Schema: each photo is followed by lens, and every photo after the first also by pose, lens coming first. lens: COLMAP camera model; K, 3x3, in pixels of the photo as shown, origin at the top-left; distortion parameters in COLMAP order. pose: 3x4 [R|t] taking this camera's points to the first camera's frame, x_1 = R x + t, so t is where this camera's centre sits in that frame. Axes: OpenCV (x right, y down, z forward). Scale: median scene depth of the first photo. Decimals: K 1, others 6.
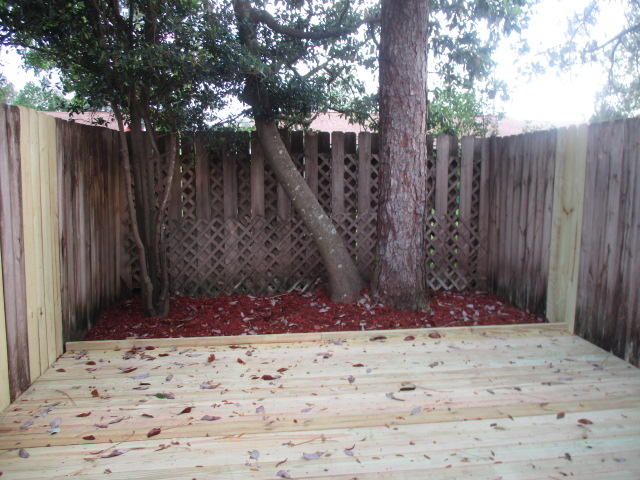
lens RADIAL K [[533.9, 0, 318.9], [0, 533.9, 237.0], [0, 0, 1]] dist [-0.038200, 0.037934]
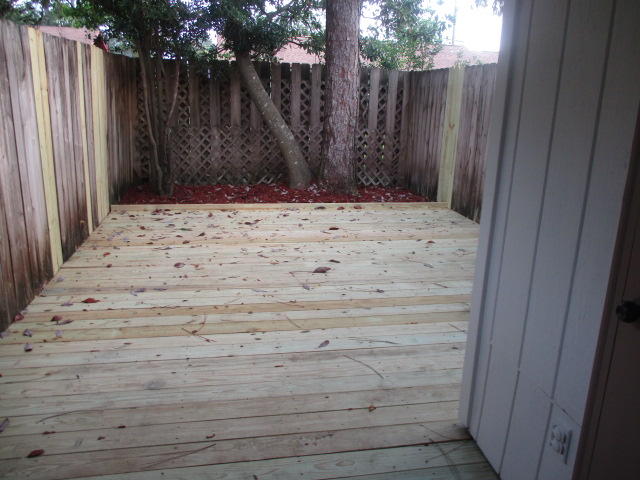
lens RADIAL K [[533.9, 0, 322.2], [0, 533.9, 234.4], [0, 0, 1]] dist [-0.038200, 0.037934]
pose [[0.996769, 0.011562, 0.079490, -0.001037], [-0.022133, 0.990812, 0.133424, 0.053572], [-0.077217, -0.134752, 0.987866, -0.422673]]
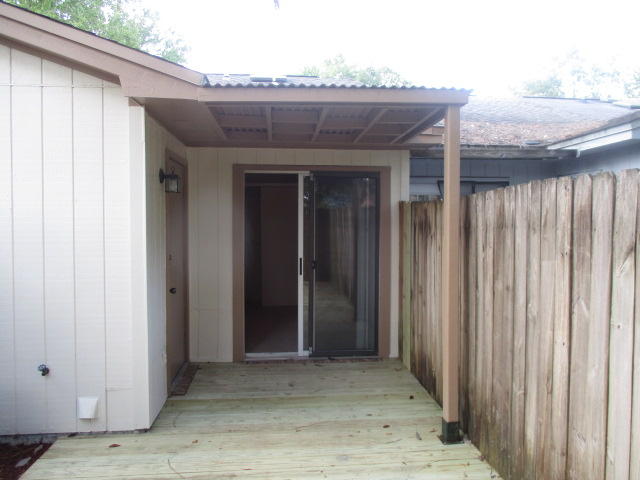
lens RADIAL K [[533.9, 0, 318.0], [0, 533.9, 237.3], [0, 0, 1]] dist [-0.038200, 0.037934]
pose [[-0.999740, -0.012116, 0.019298, -0.097027], [-0.008897, 0.987252, 0.158919, -0.123502], [-0.020977, 0.158706, -0.987103, 0.715587]]
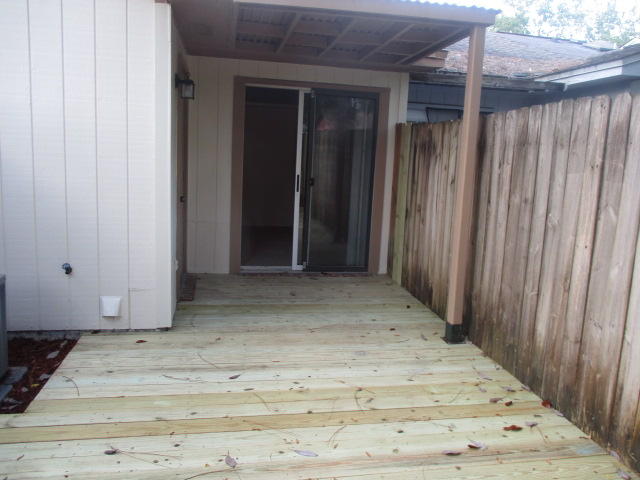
lens RADIAL K [[533.9, 0, 319.9], [0, 533.9, 235.0], [0, 0, 1]] dist [-0.038200, 0.037934]
pose [[-0.995475, -0.046807, -0.082701, 0.008202], [-0.067931, 0.959080, 0.274866, -0.093932], [0.066451, 0.279240, -0.957919, 0.748771]]
